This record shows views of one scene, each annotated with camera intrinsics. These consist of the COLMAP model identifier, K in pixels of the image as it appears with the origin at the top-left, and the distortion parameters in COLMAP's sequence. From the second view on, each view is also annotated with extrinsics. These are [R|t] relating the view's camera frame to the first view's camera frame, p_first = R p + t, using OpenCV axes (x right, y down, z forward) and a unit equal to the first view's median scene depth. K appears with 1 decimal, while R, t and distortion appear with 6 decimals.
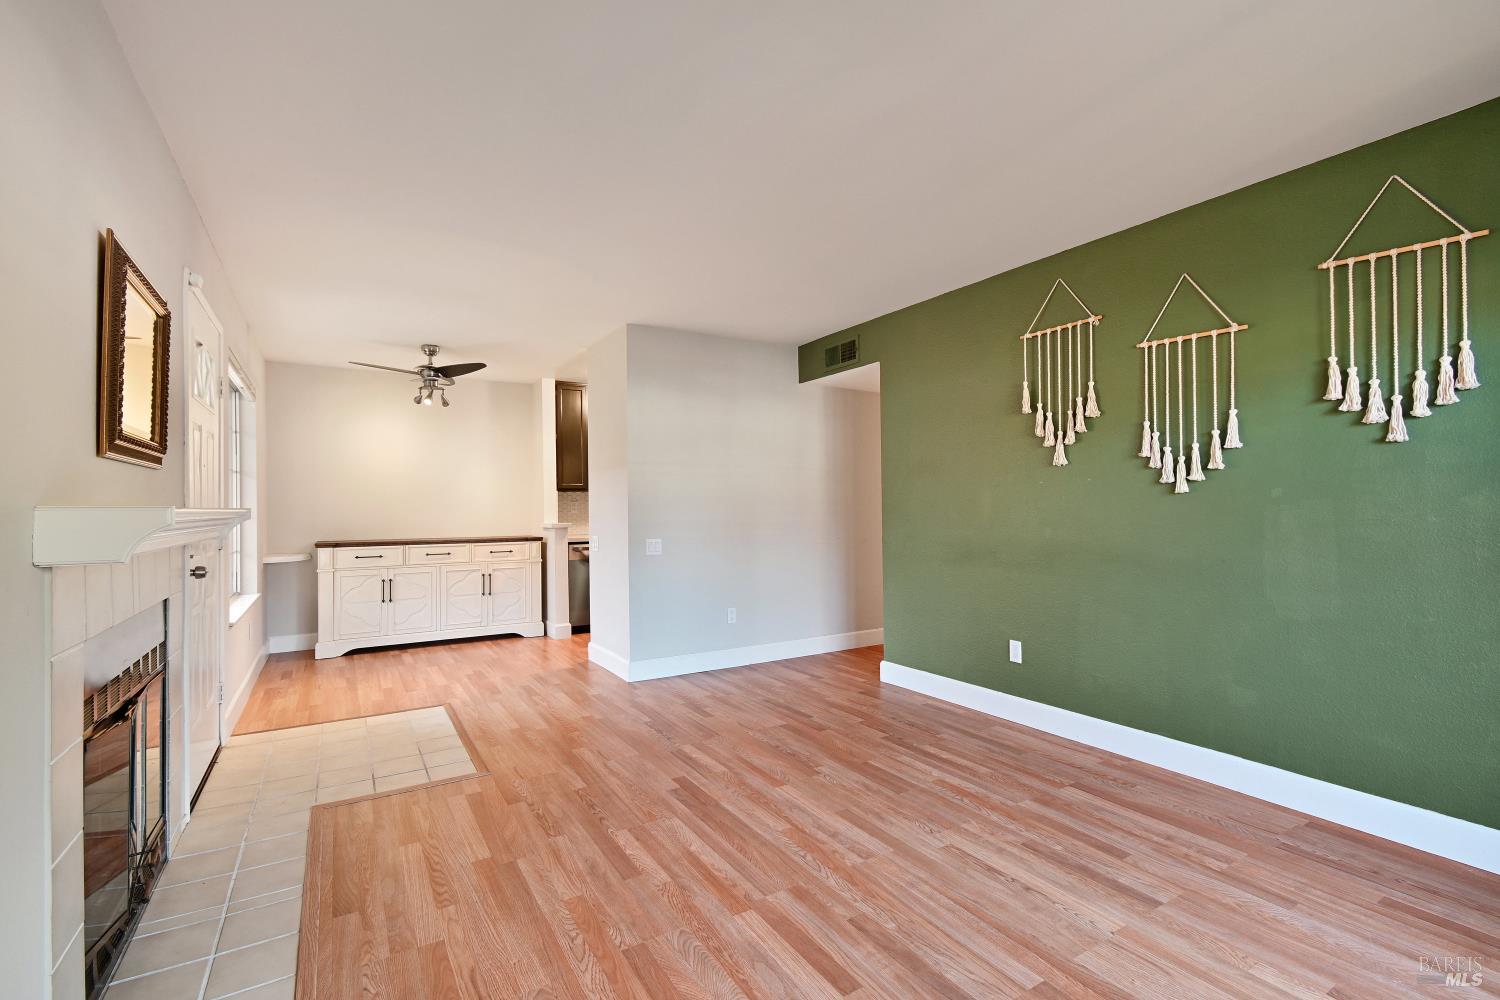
lens RADIAL K [[679.5, 0, 757.3], [0, 679.5, 508.6], [0, 0, 1]] dist [0.007841, -0.004979]
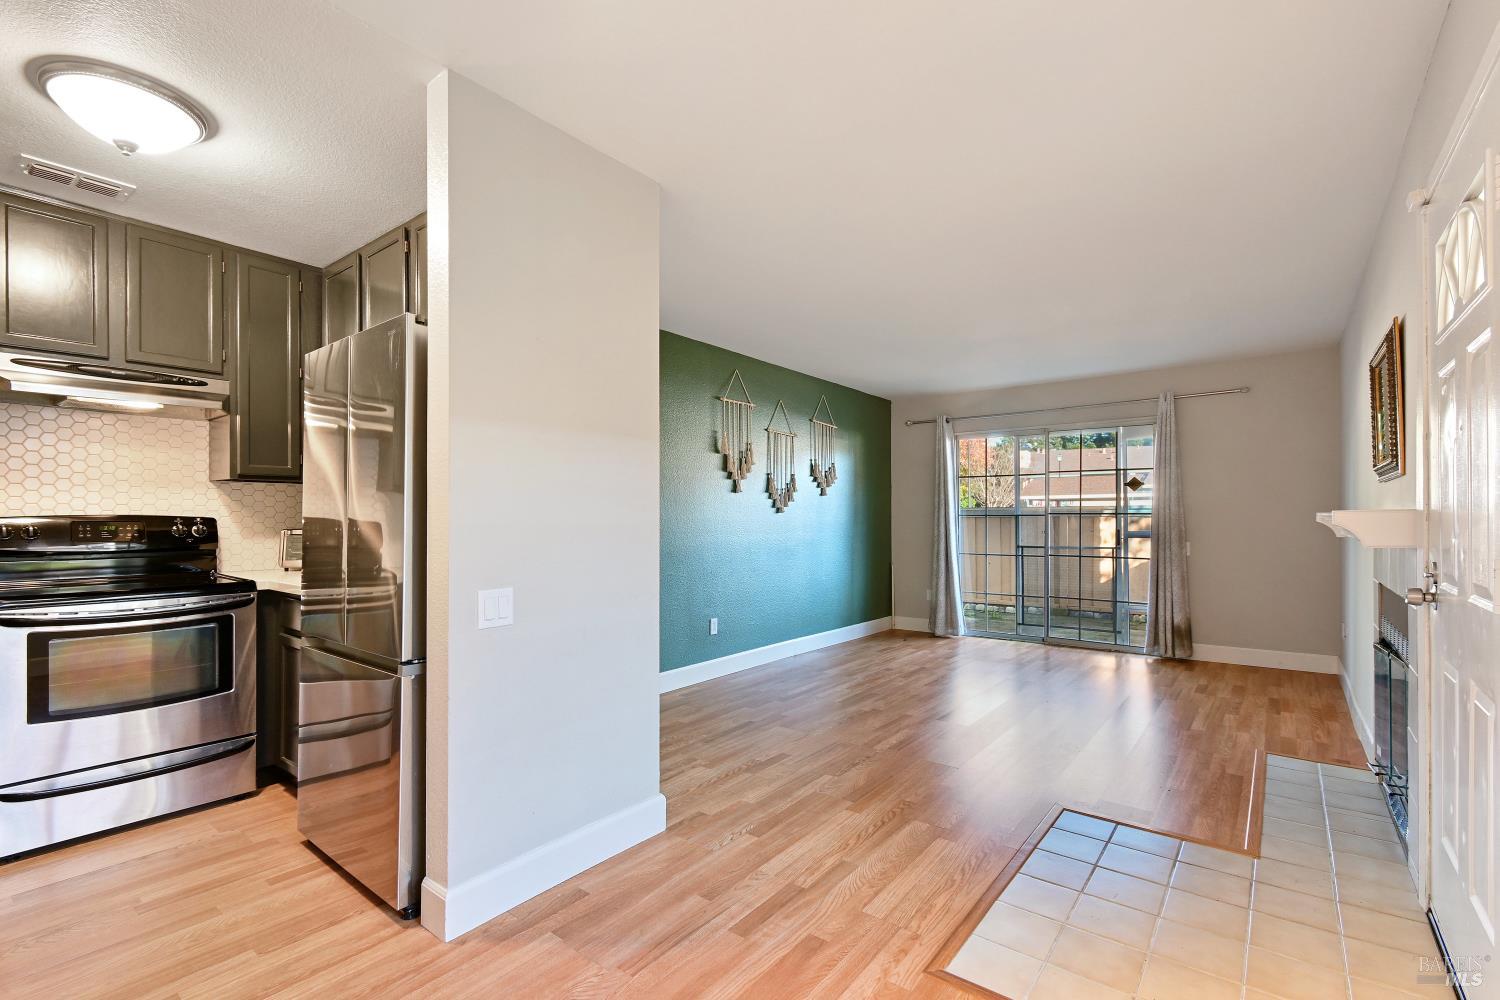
lens RADIAL K [[679.5, 0, 743.4], [0, 679.5, 520.5], [0, 0, 1]] dist [0.007841, -0.004979]
pose [[-0.342231, 0.007932, 0.939582, -1.235008], [0.009206, 0.999945, -0.005089, 0.009429], [-0.939571, 0.006908, -0.342285, 1.892424]]
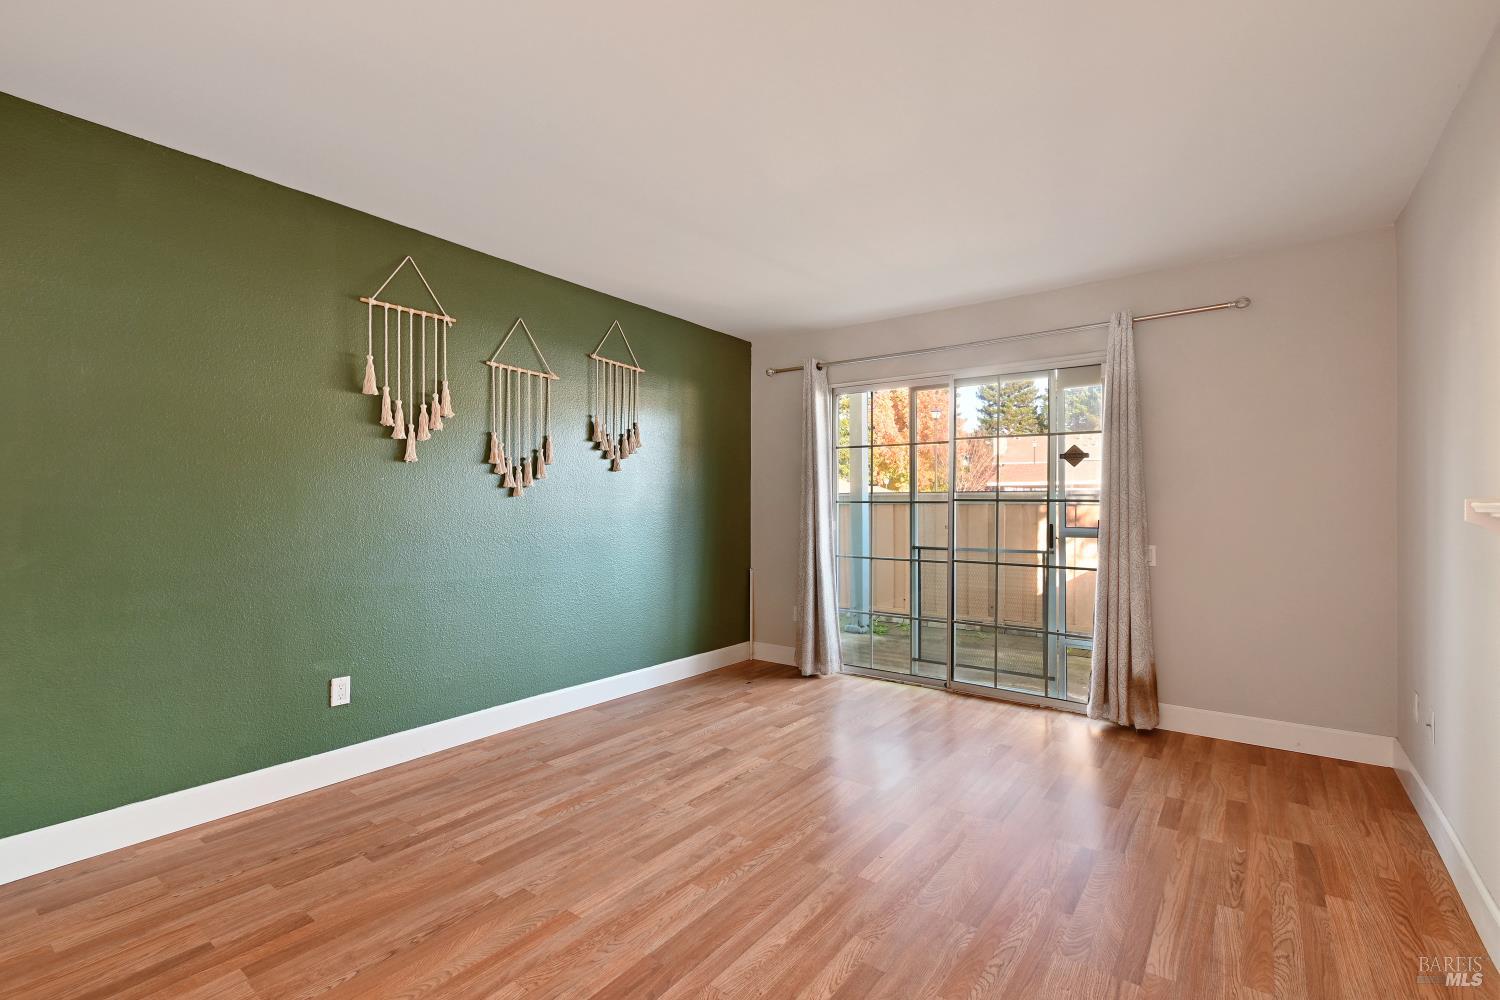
lens RADIAL K [[679.5, 0, 738.5], [0, 679.5, 500.1], [0, 0, 1]] dist [0.007841, -0.004979]
pose [[-0.357714, 0.012472, 0.933748, -0.702425], [0.004248, 0.999922, -0.011729, 0.000684], [-0.933821, -0.000229, -0.357739, 1.144429]]
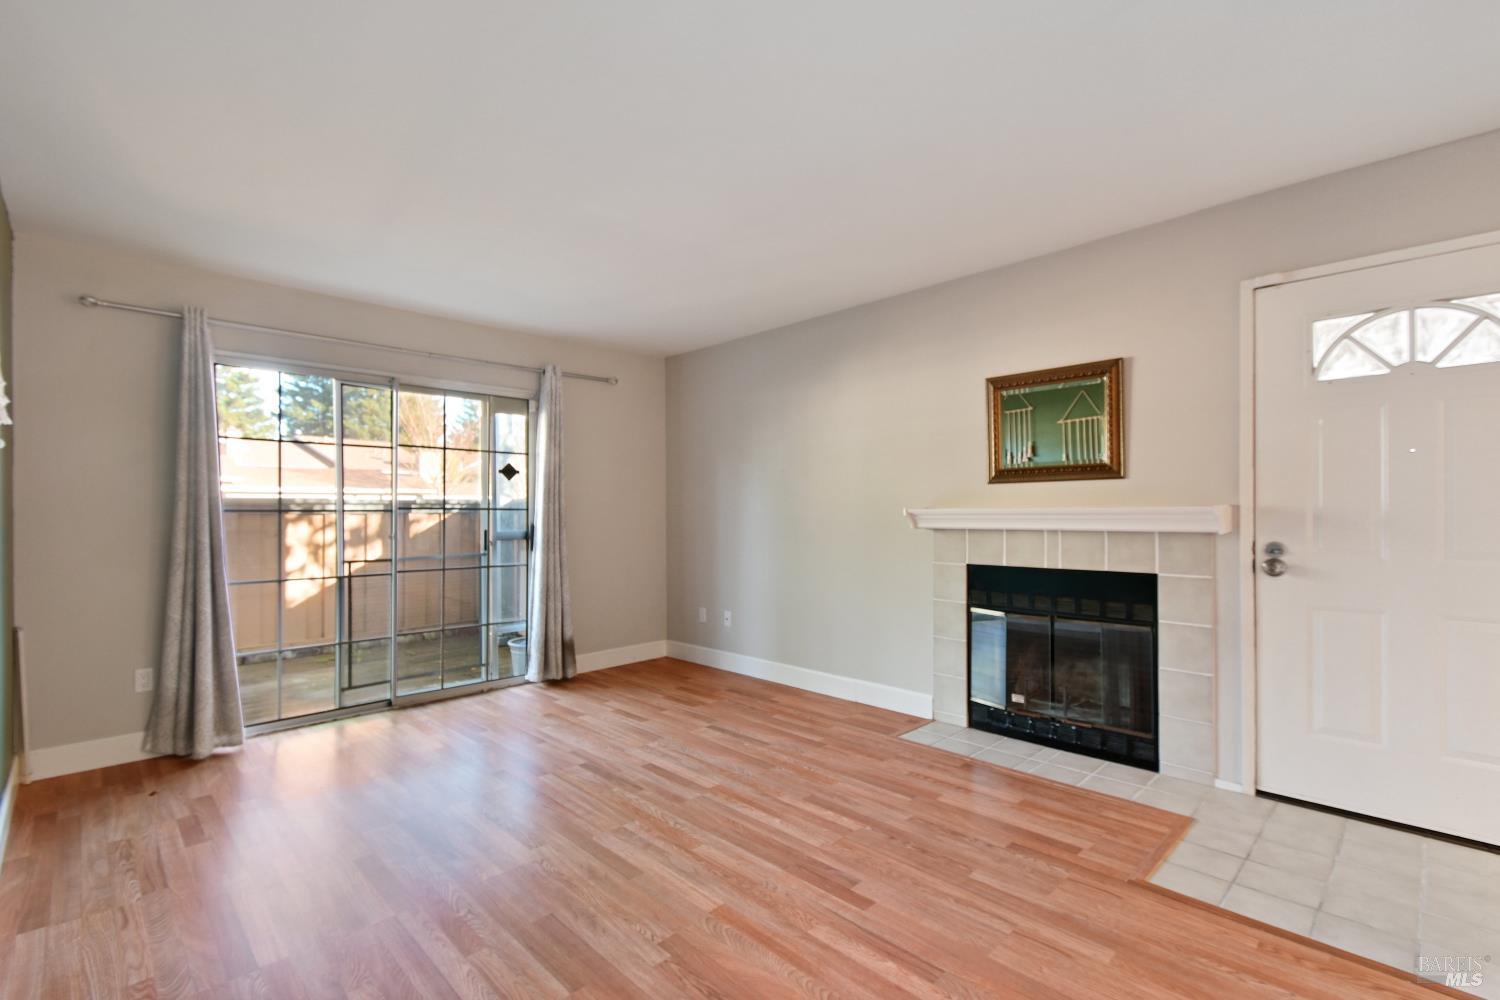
lens RADIAL K [[679.5, 0, 762.0], [0, 679.5, 493.1], [0, 0, 1]] dist [0.007841, -0.004979]
pose [[-0.972738, 0.008149, -0.231762, 0.156948], [0.012870, 0.999739, -0.018864, -0.011275], [0.231548, -0.021332, -0.972590, 1.795968]]
